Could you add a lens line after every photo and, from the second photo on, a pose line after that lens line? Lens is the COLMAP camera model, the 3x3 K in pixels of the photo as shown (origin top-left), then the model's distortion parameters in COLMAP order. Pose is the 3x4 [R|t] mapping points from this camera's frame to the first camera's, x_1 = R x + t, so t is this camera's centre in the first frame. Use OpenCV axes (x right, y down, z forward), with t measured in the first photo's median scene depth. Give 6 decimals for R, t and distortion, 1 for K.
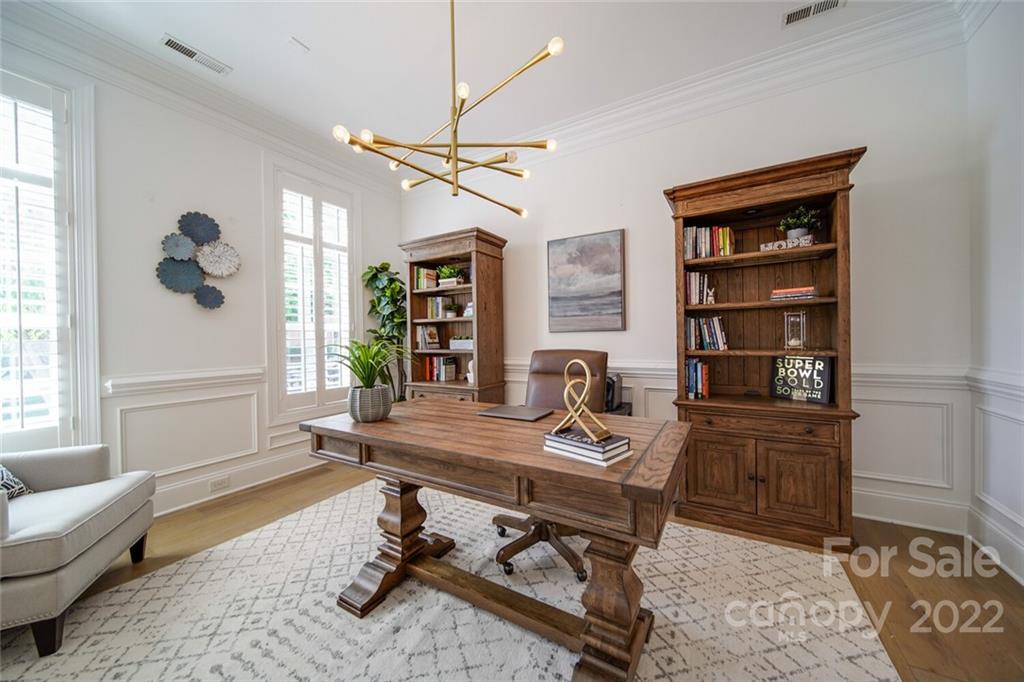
lens RADIAL K [[363.2, 0, 515.5], [0, 363.2, 340.3], [0, 0, 1]] dist [0.000470, -0.001617]
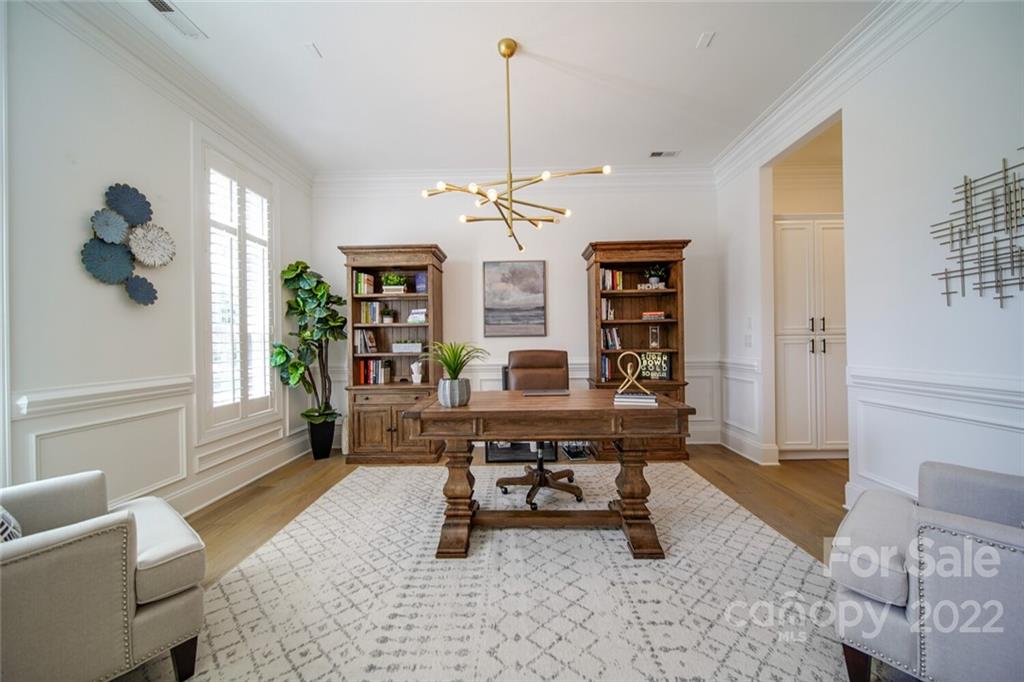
lens RADIAL K [[363.2, 0, 515.1], [0, 363.2, 340.9], [0, 0, 1]] dist [0.000470, -0.001617]
pose [[0.868968, 0.002935, 0.494860, -0.515362], [0.004415, 0.999897, -0.013683, 0.008650], [-0.494849, 0.014075, 0.868865, -0.121416]]
